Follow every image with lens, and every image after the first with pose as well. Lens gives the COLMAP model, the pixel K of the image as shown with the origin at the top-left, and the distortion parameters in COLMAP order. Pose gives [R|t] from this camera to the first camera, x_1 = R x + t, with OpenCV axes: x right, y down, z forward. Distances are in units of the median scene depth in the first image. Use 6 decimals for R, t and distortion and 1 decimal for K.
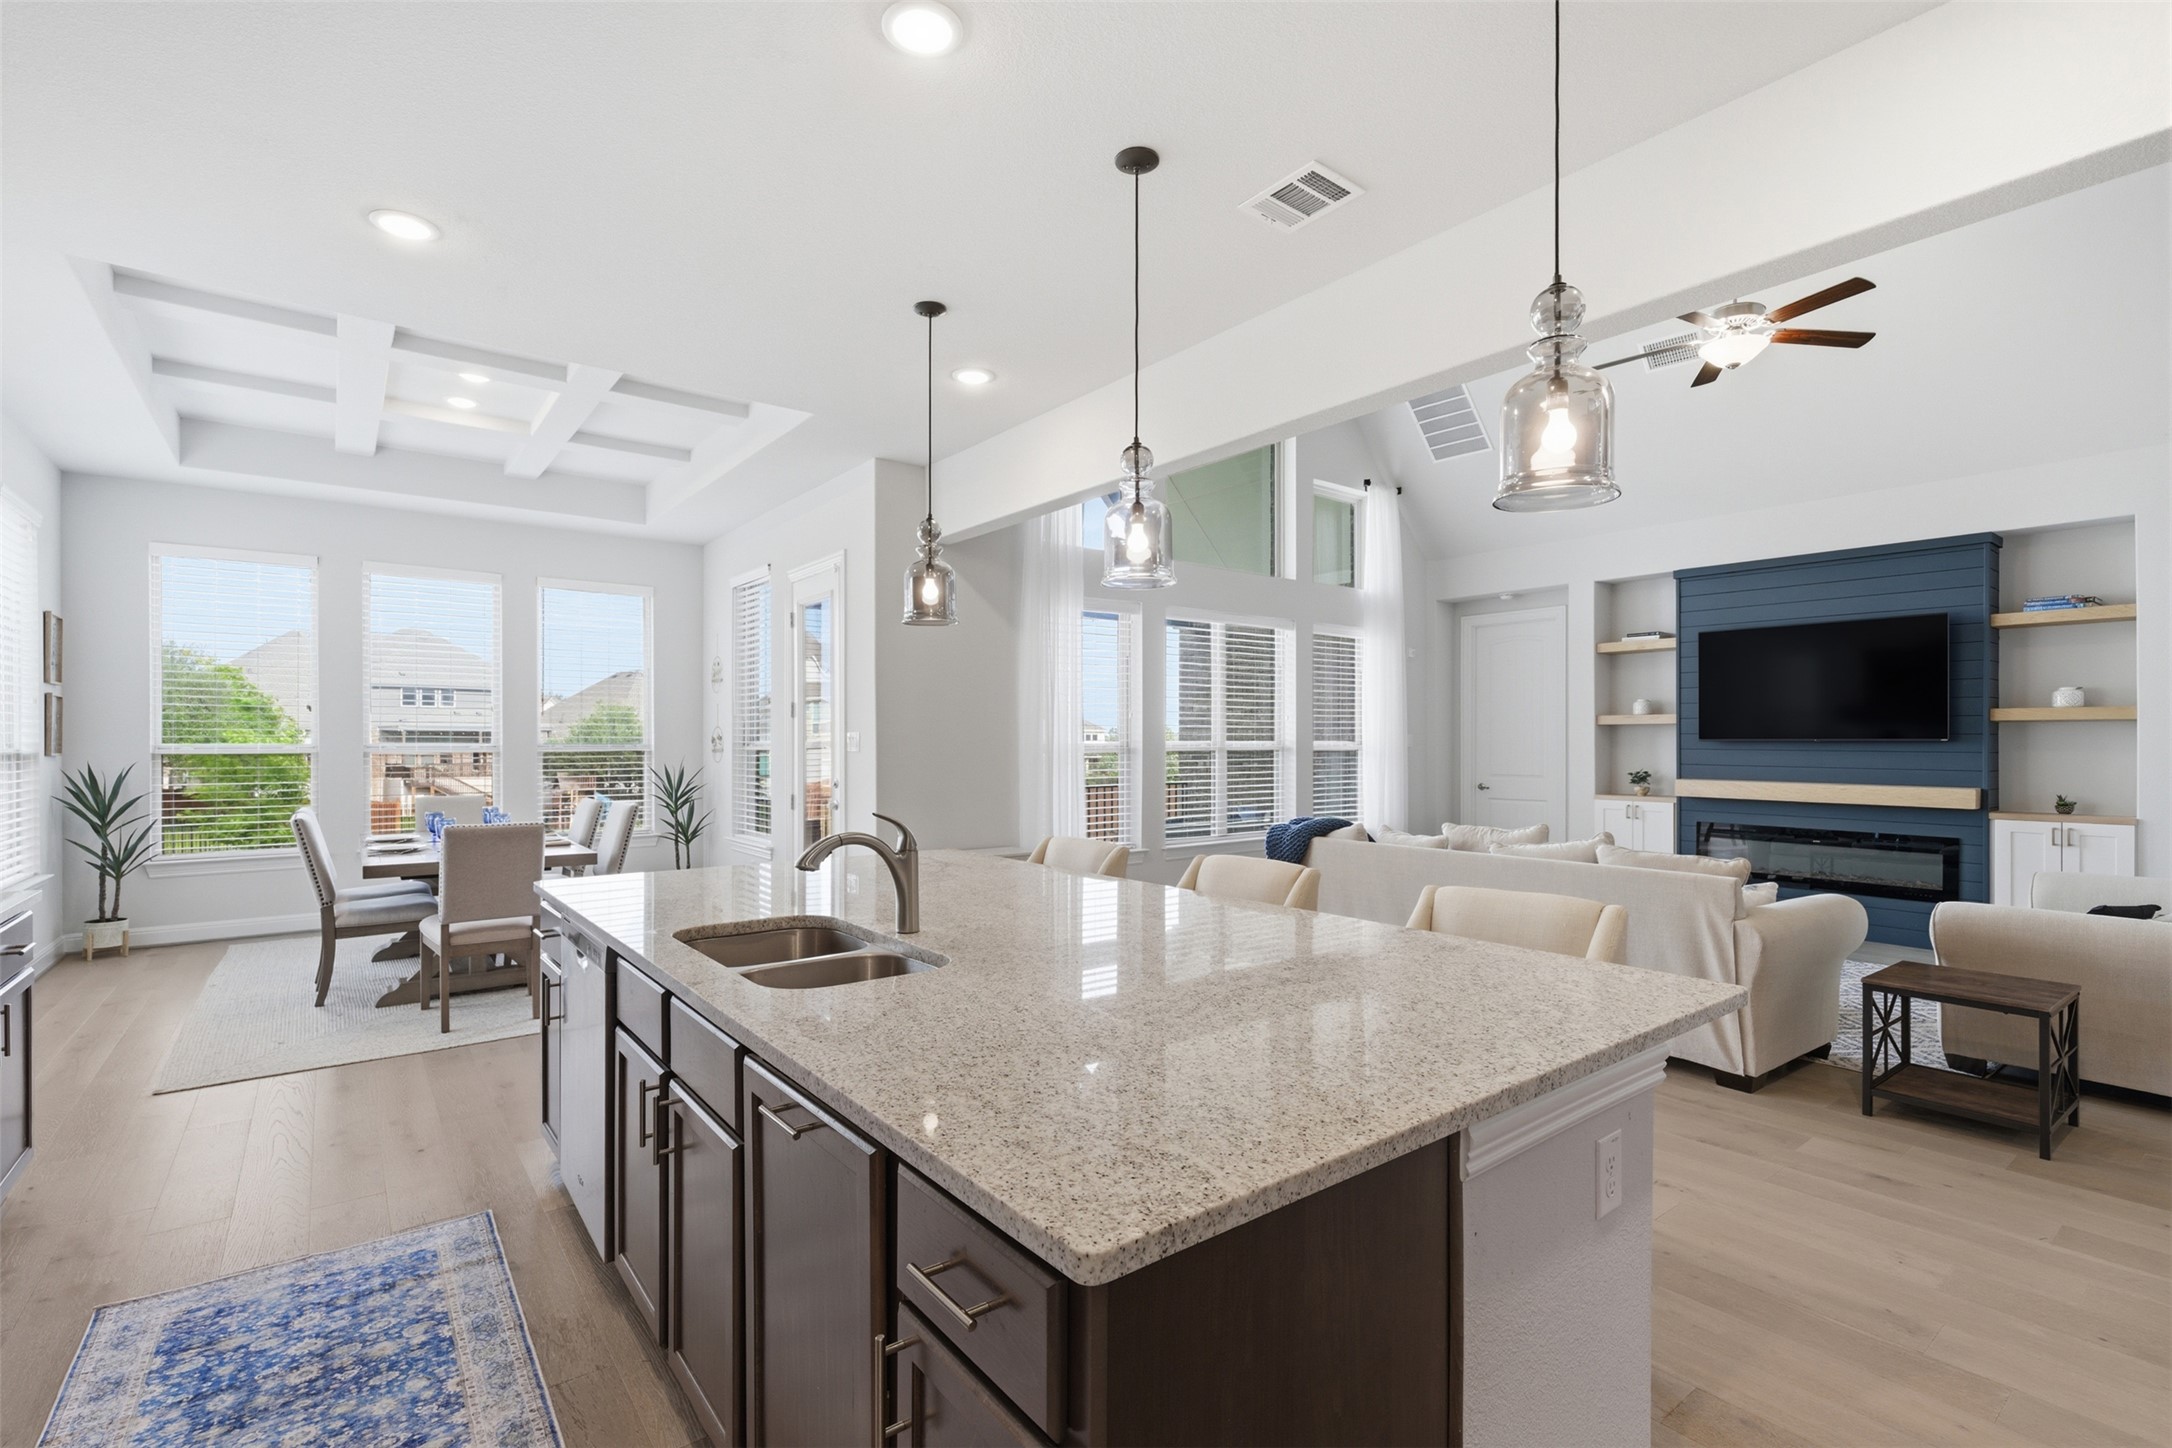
lens RADIAL K [[983.2, 0, 1090.3], [0, 983.2, 738.0], [0, 0, 1]] dist [-0.001344, -0.000547]
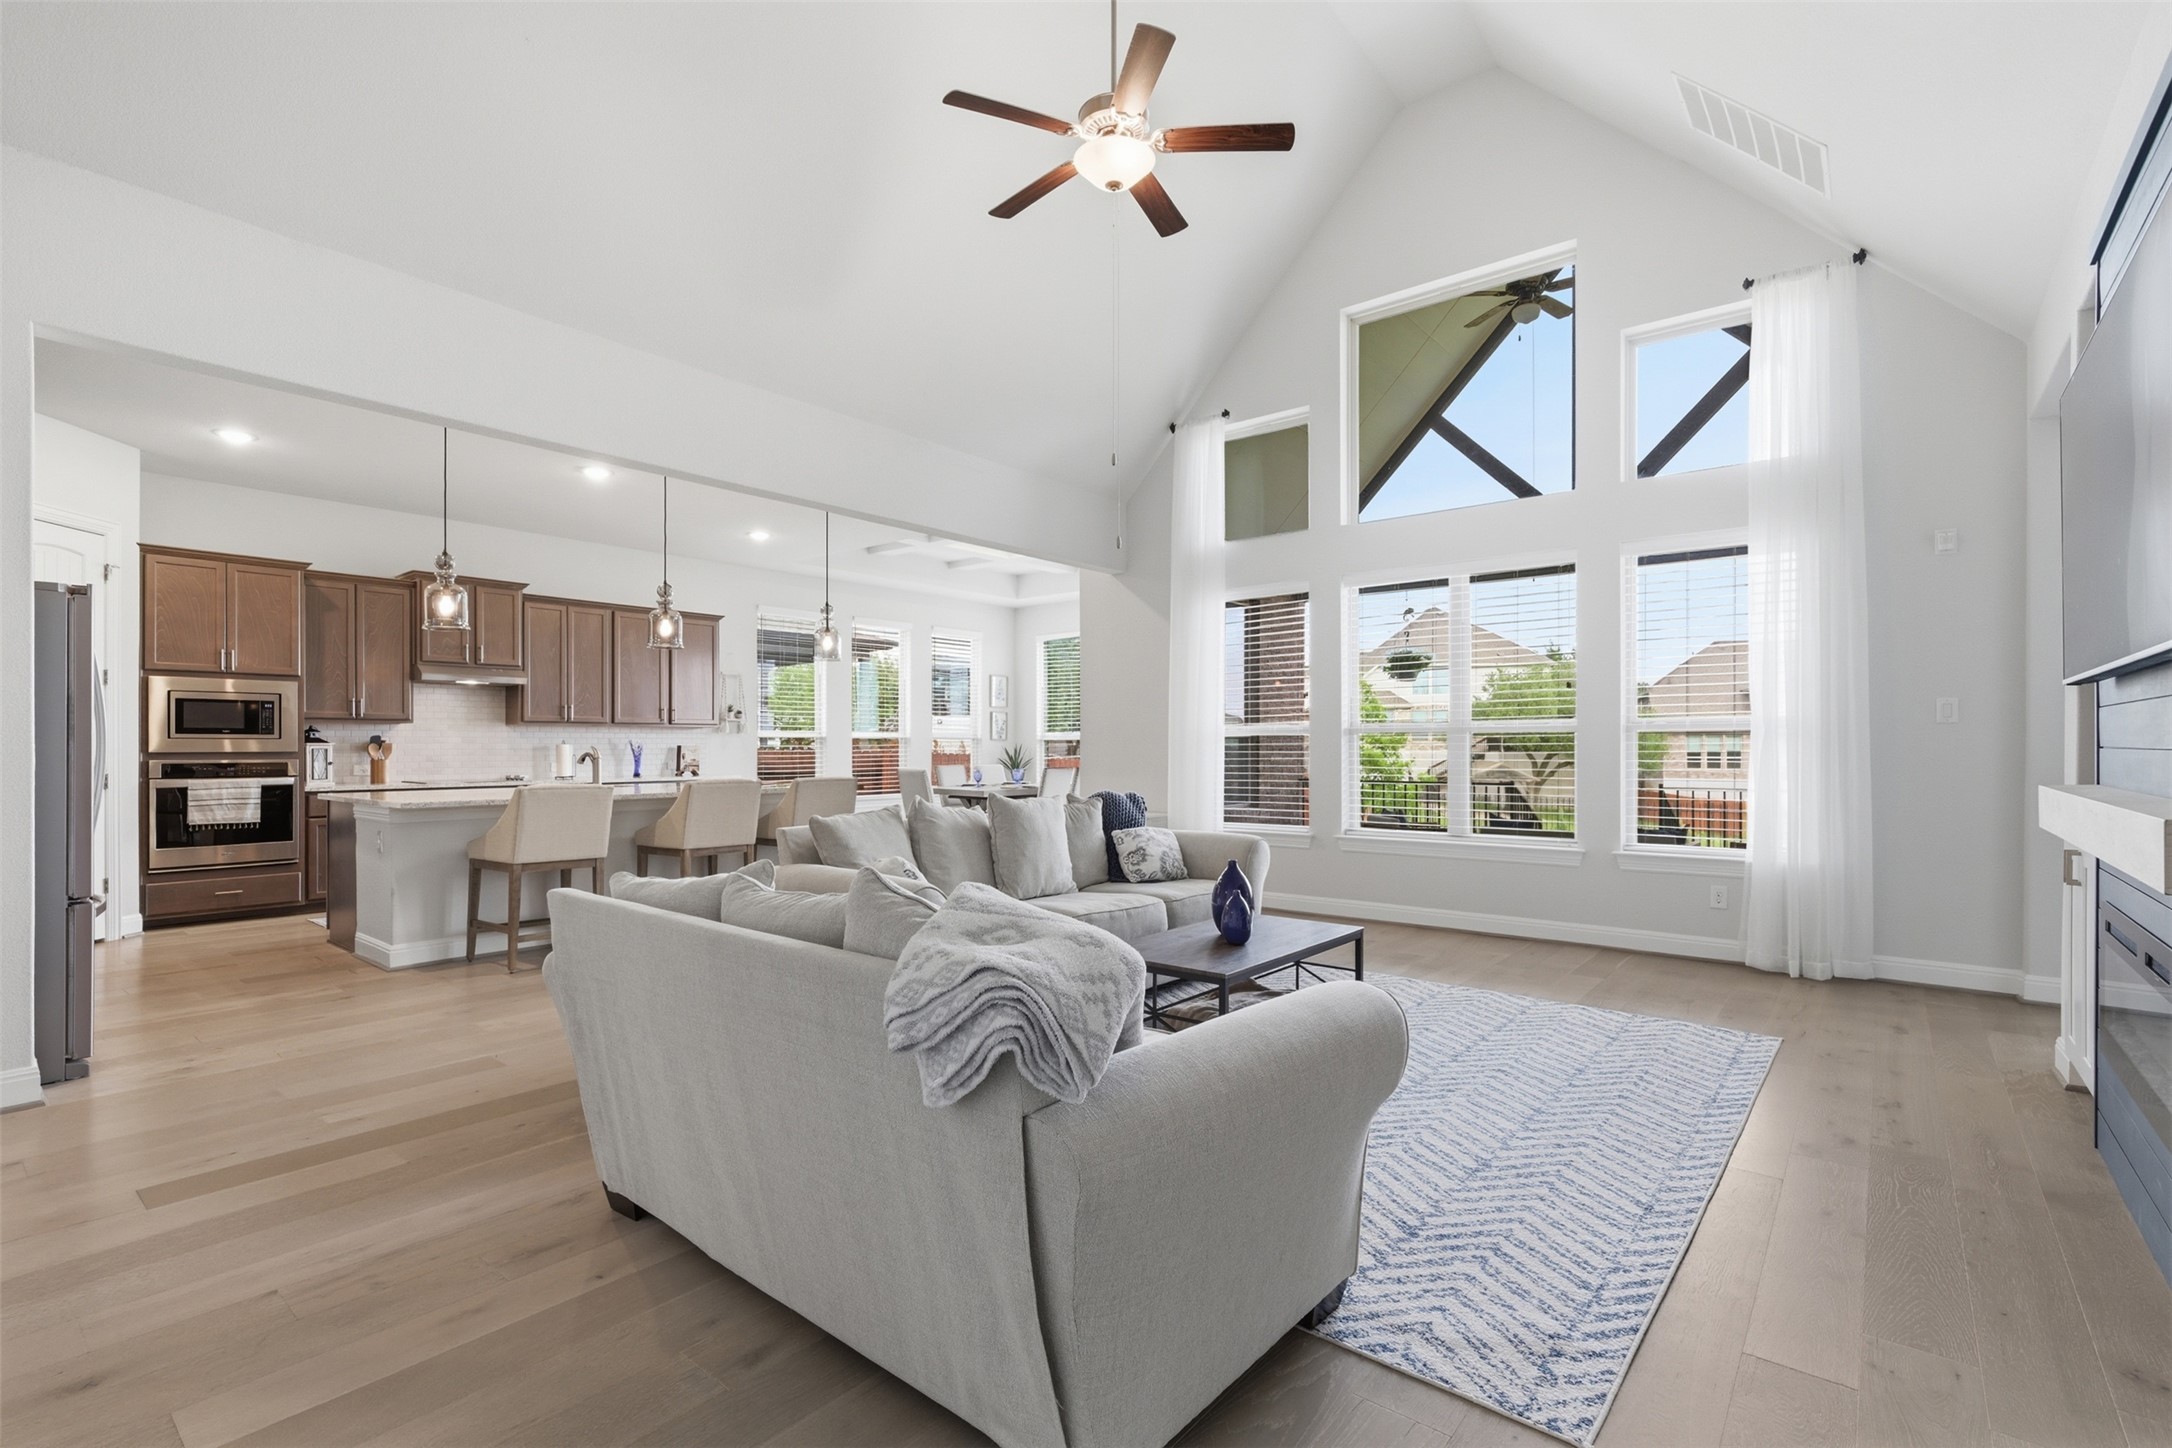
lens RADIAL K [[991.7, 0, 1078.7], [0, 991.7, 745.1], [0, 0, 1]] dist [0.001084, 0.000602]
pose [[0.225401, -0.001054, -0.974265, 2.372417], [0.003767, 0.999993, -0.000210, 0.062977], [0.974259, -0.003623, 0.225404, 1.407589]]
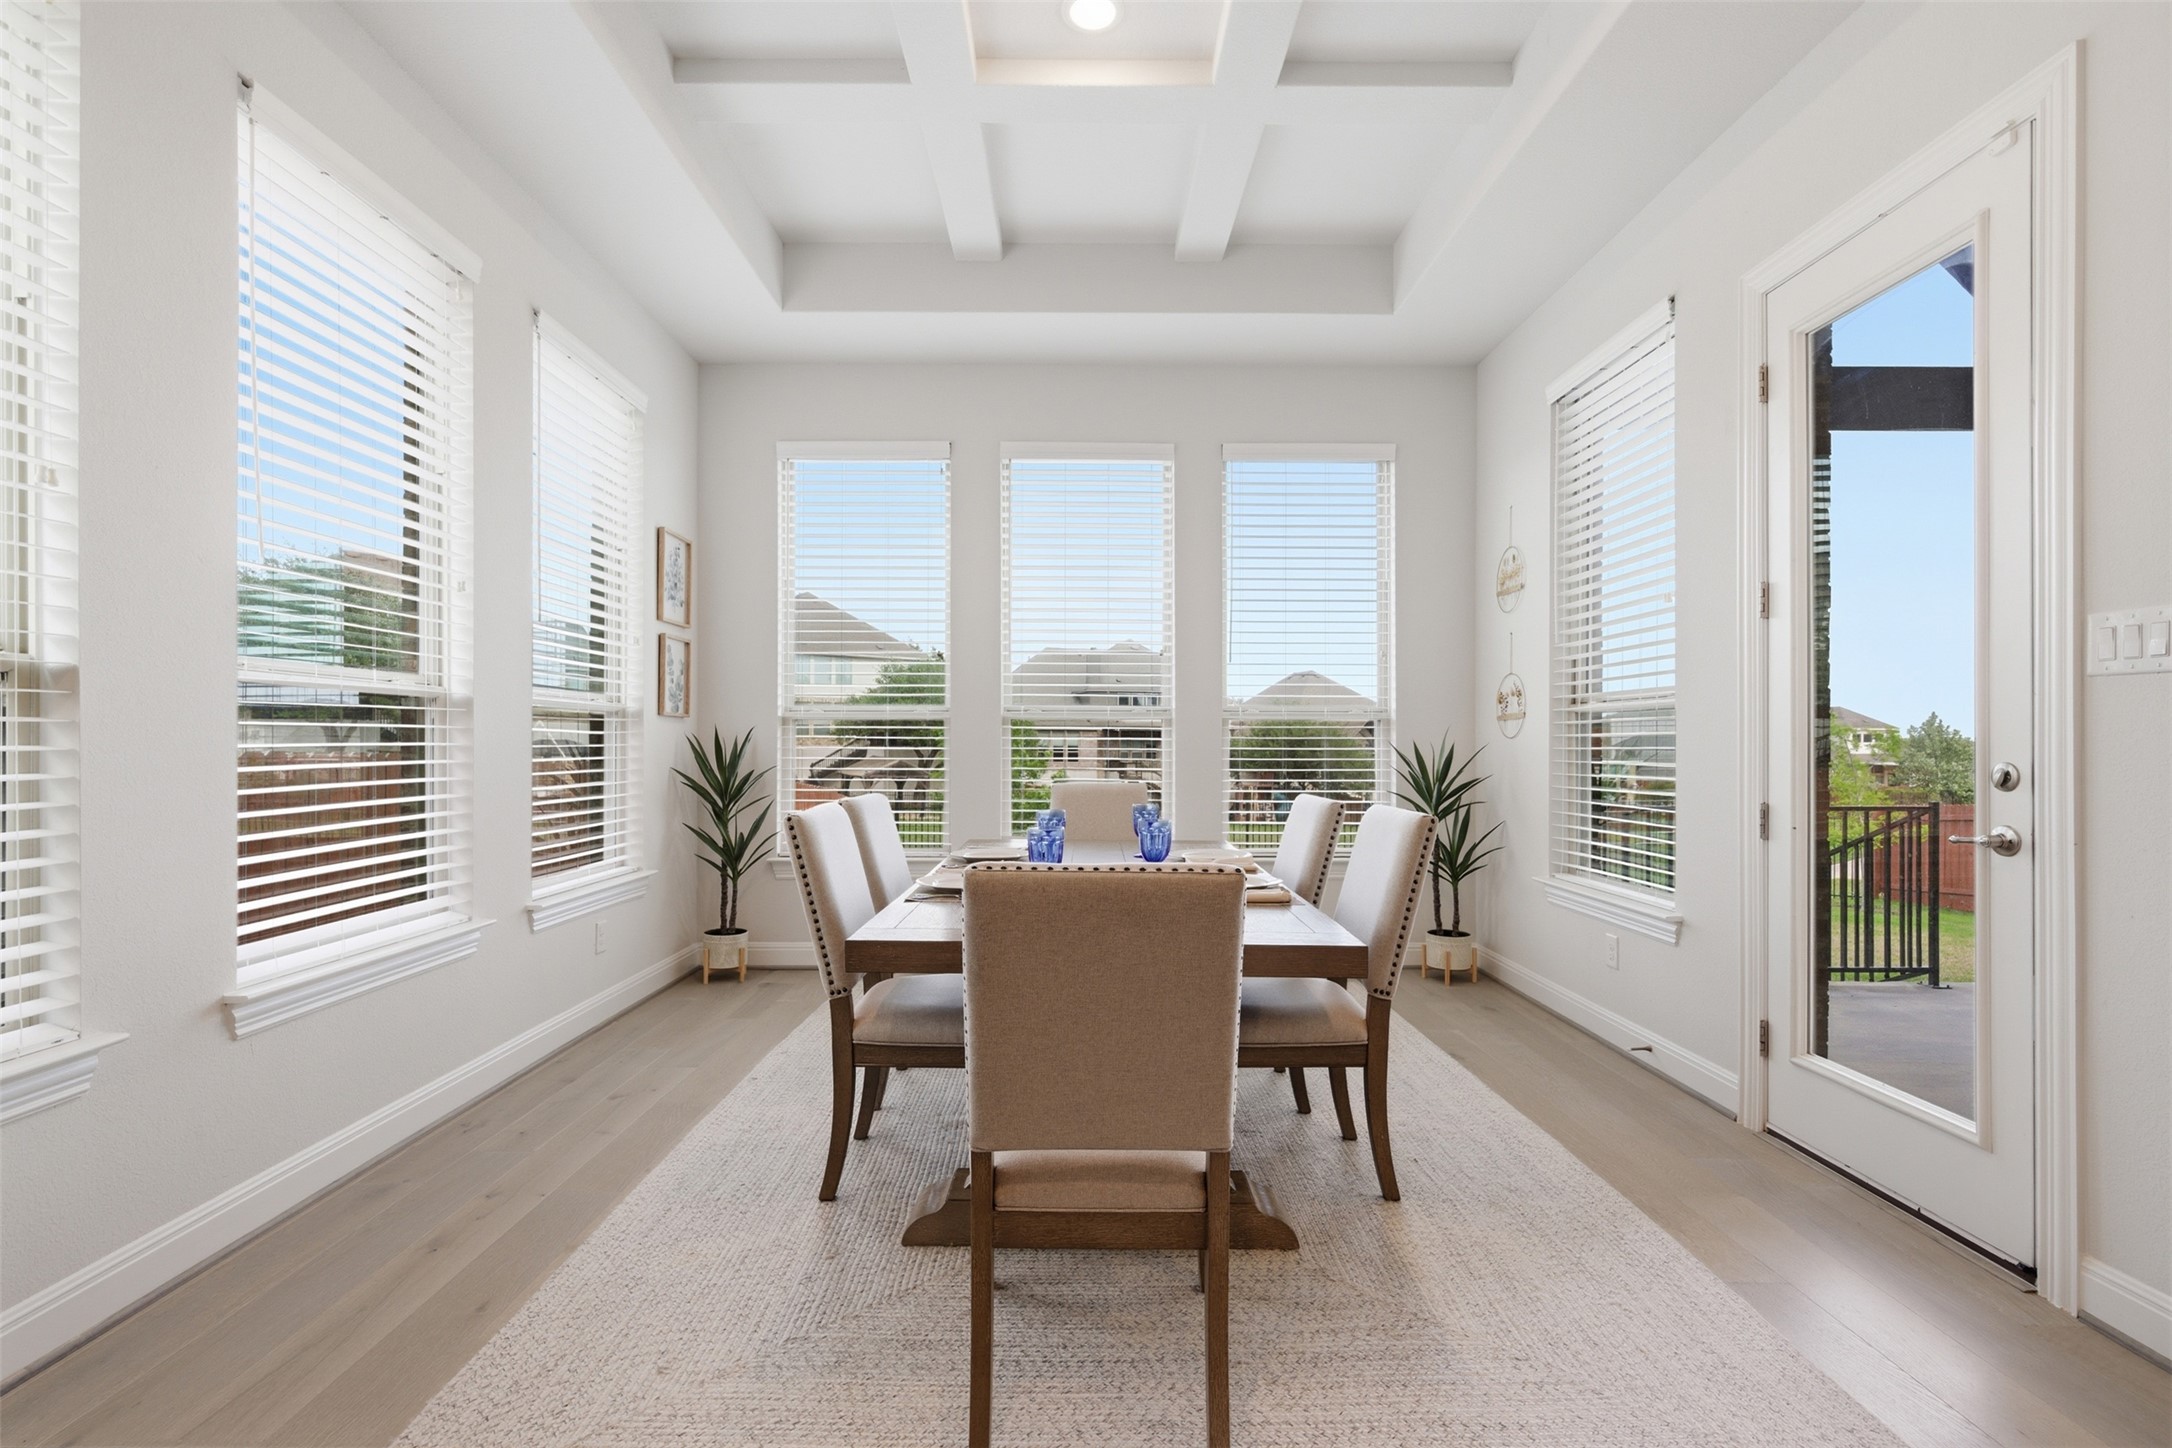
lens RADIAL K [[991.7, 0, 1078.7], [0, 991.7, 745.1], [0, 0, 1]] dist [0.001084, 0.000602]
pose [[0.791084, 0.005149, -0.611686, -0.673019], [-0.001443, 0.999978, 0.006550, 0.074144], [0.611706, -0.004299, 0.791073, 1.201432]]
